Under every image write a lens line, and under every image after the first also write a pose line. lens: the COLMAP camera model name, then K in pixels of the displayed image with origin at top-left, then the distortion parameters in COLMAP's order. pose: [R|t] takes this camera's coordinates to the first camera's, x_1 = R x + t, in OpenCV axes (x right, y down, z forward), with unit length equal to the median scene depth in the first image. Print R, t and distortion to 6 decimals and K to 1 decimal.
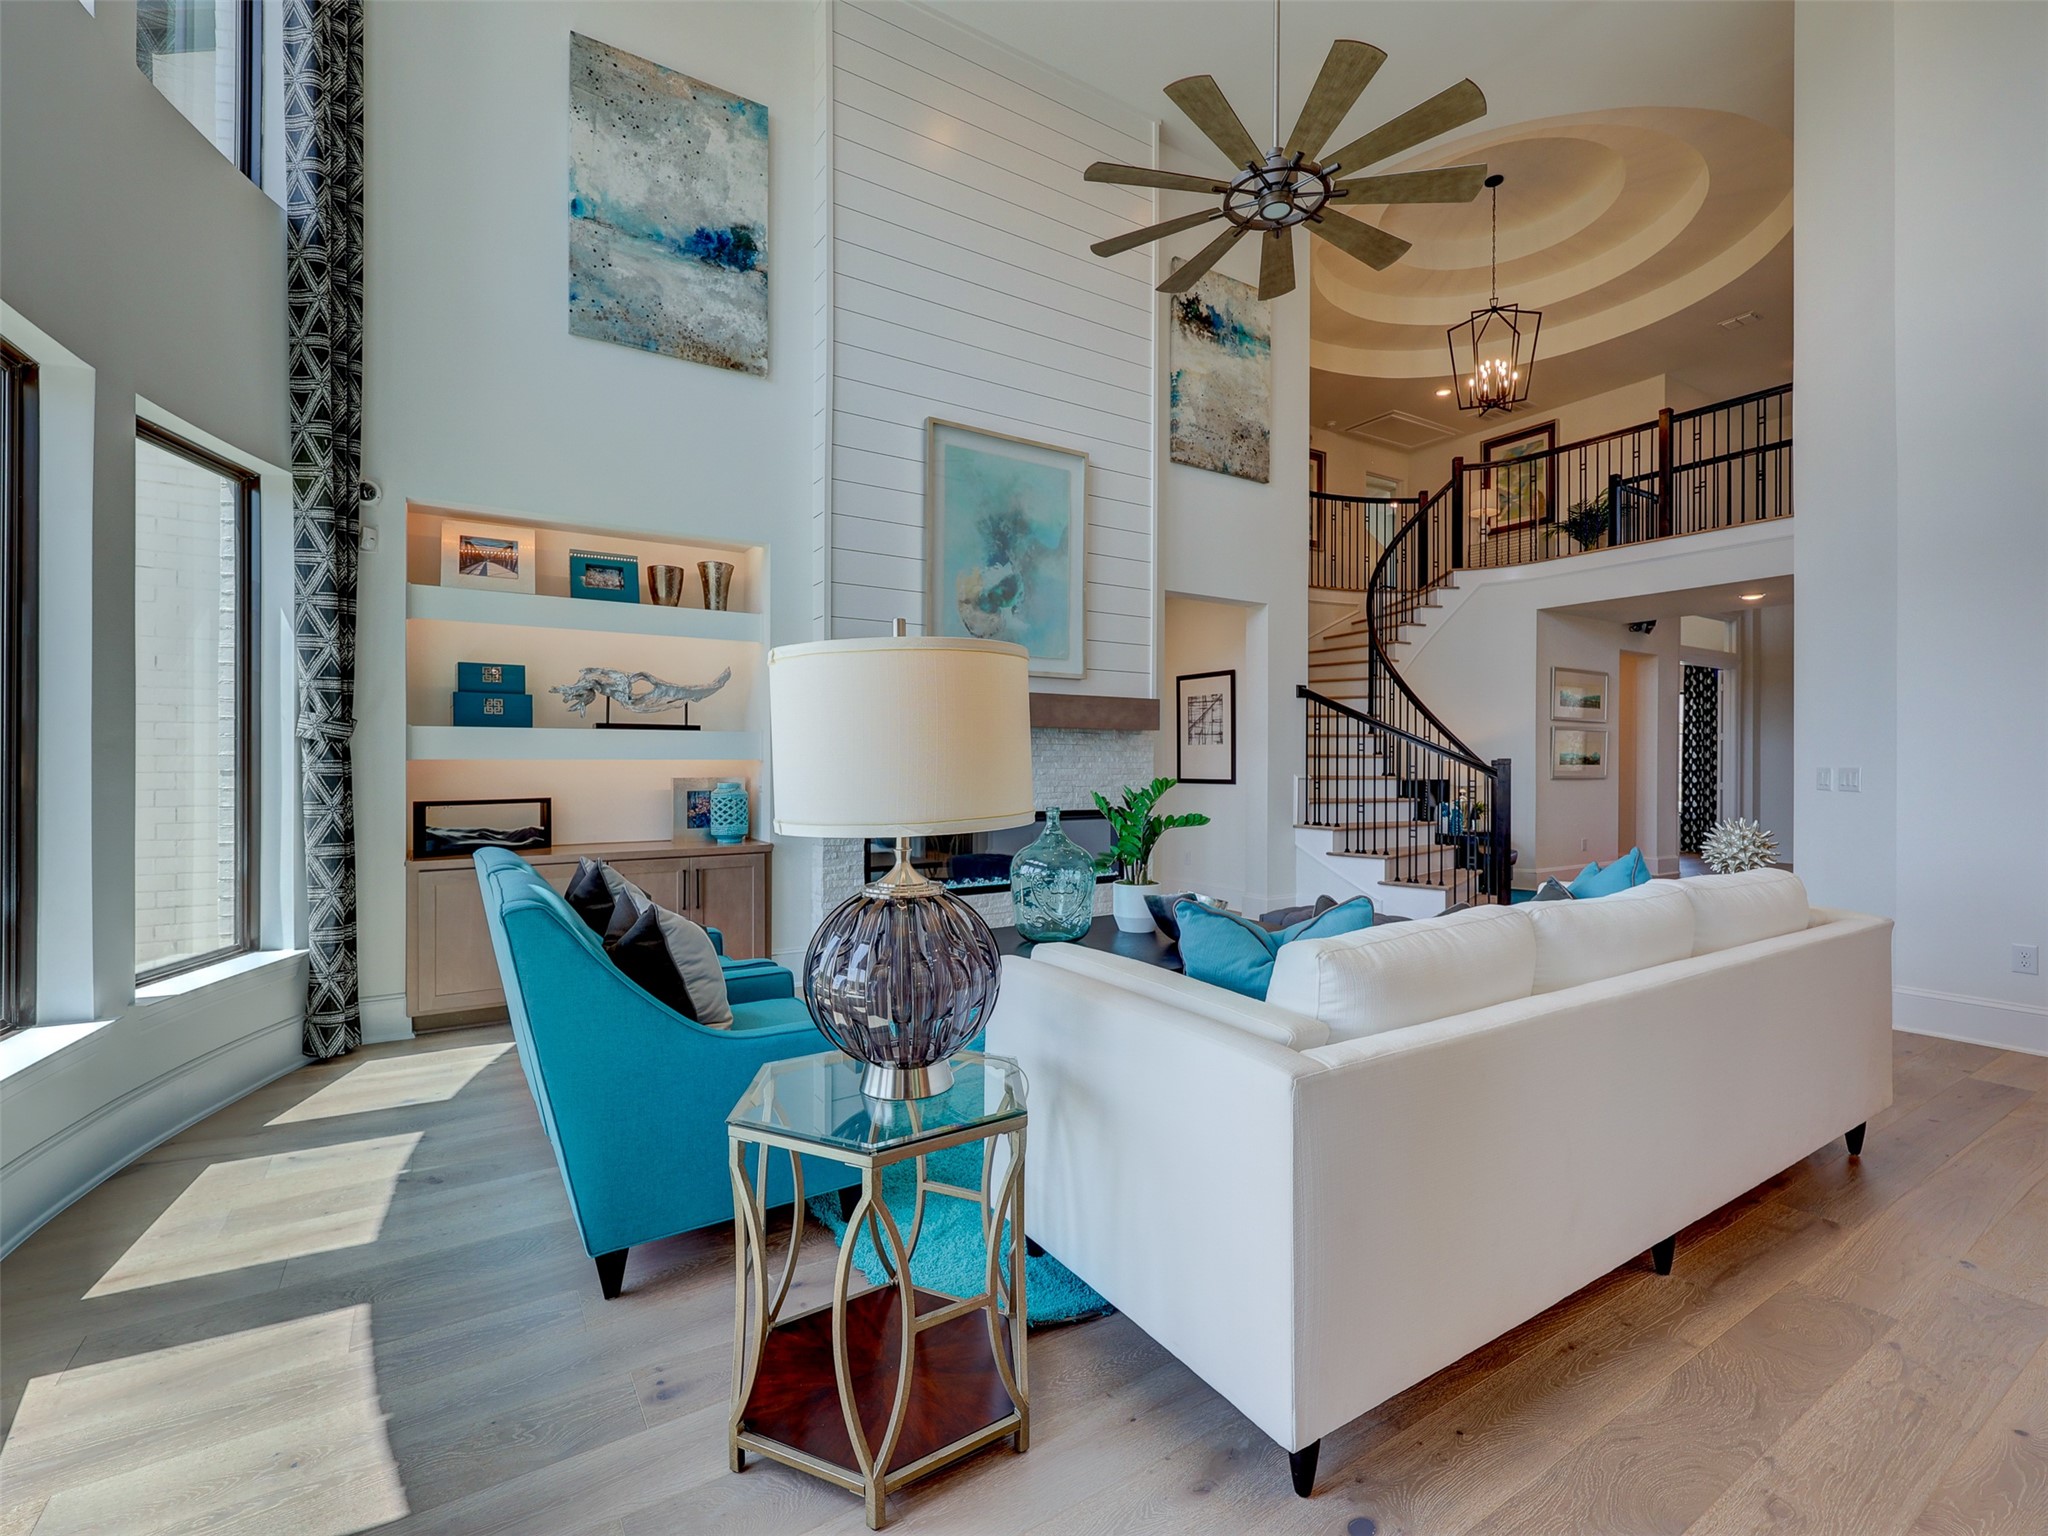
lens RADIAL K [[922.8, 0, 1024.0], [0, 922.8, 760.6], [0, 0, 1]] dist [0.003017, -0.001380]
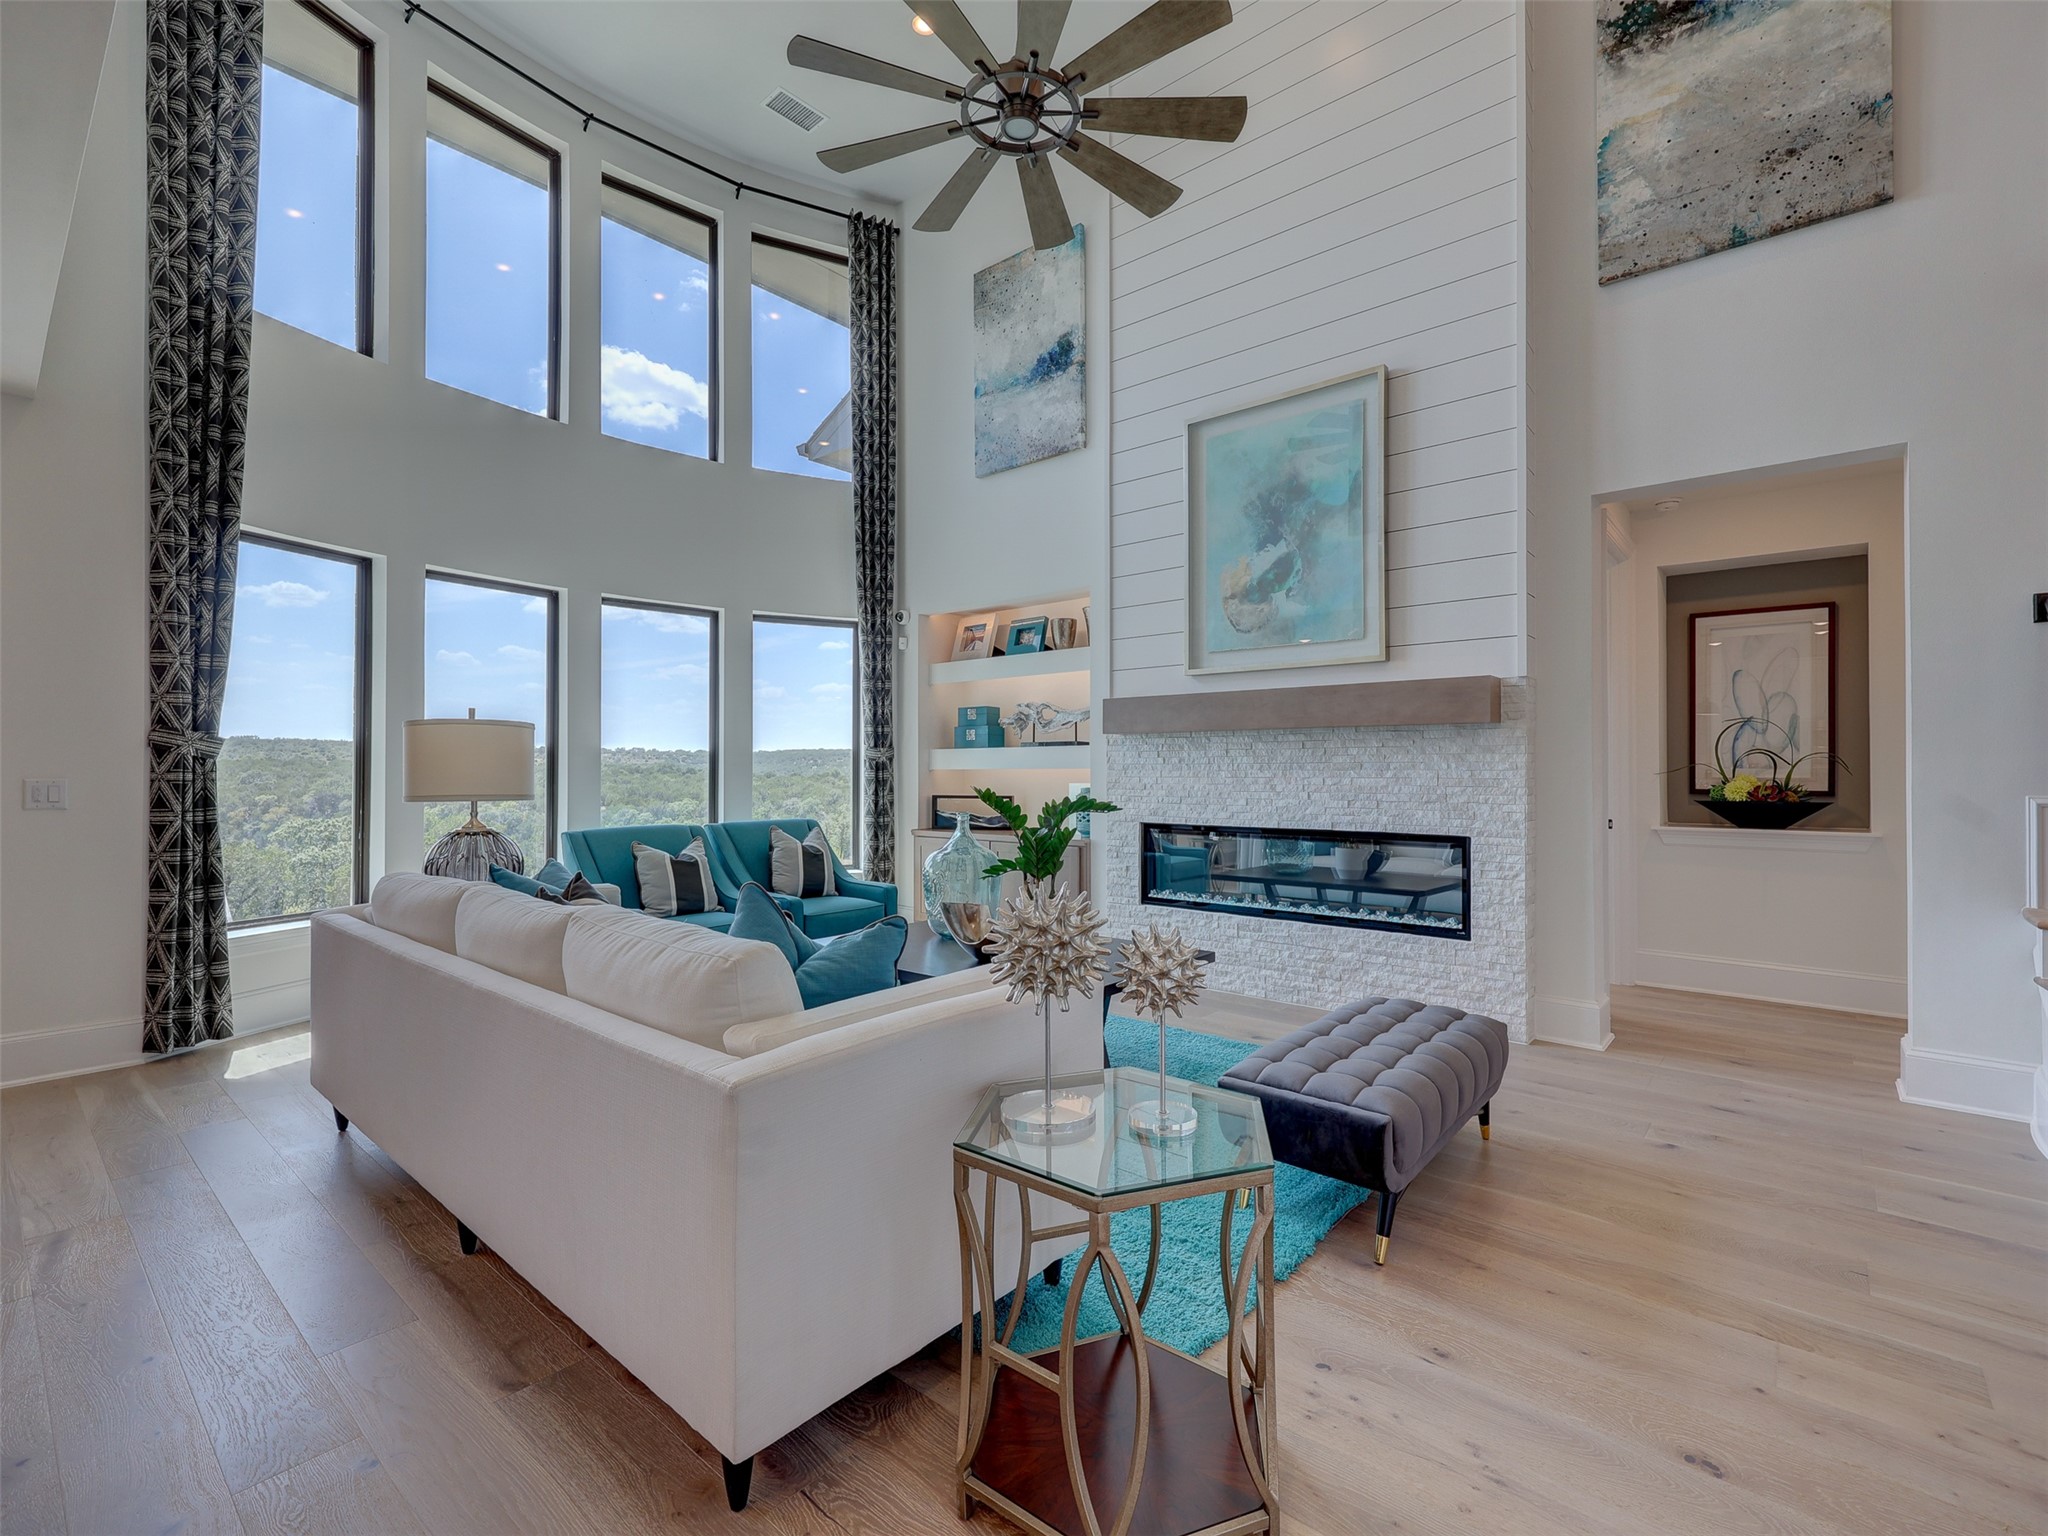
lens RADIAL K [[922.8, 0, 1019.1], [0, 922.8, 770.5], [0, 0, 1]] dist [0.003017, -0.001380]
pose [[0.285414, -0.005221, -0.958390, 0.764213], [-0.001146, 0.999983, -0.005789, 0.007736], [0.958404, 0.002750, 0.285403, 0.530064]]
